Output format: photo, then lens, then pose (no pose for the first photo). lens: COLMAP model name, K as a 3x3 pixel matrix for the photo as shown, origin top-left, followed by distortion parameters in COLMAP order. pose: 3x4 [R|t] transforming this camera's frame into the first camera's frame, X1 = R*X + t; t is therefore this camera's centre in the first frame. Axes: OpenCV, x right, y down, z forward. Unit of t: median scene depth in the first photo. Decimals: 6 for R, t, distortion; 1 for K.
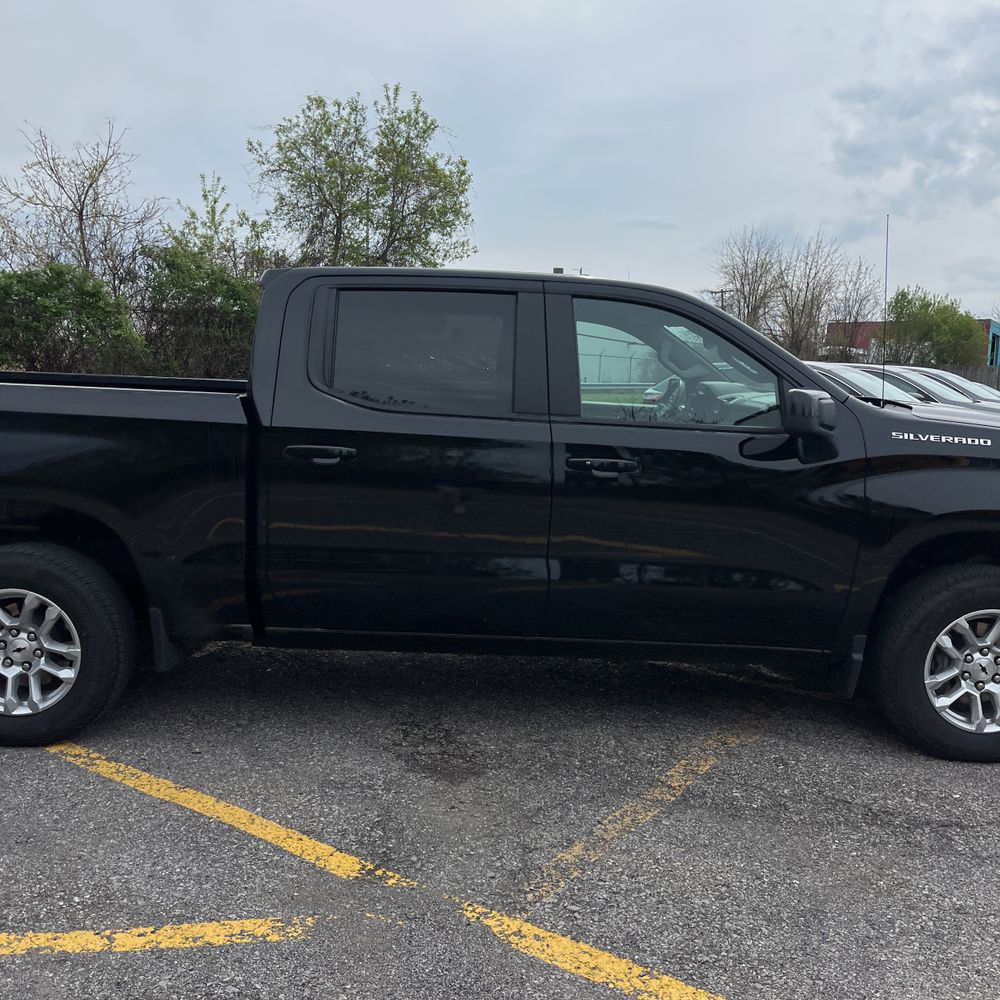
lens RADIAL K [[1020.6, 0, 491.2], [0, 1020.6, 518.0], [0, 0, 1]] dist [0.029058, 0.000000]
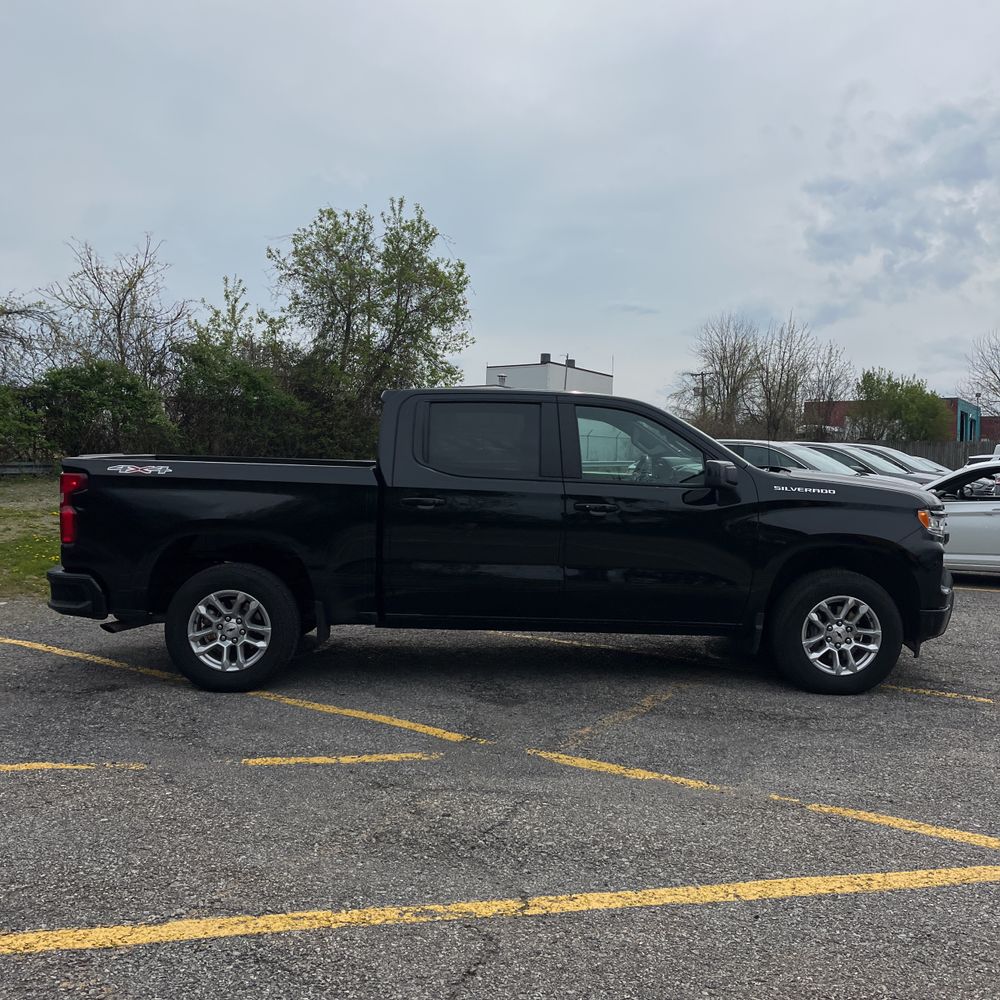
lens RADIAL K [[1135.6, 0, 505.7], [0, 1135.6, 508.5], [0, 0, 1]] dist [0.069278, 0.000000]
pose [[0.999322, -0.012831, 0.034523, -0.073576], [0.015975, 0.995593, -0.092407, 0.085901], [-0.033185, 0.092896, 0.995123, -0.597619]]
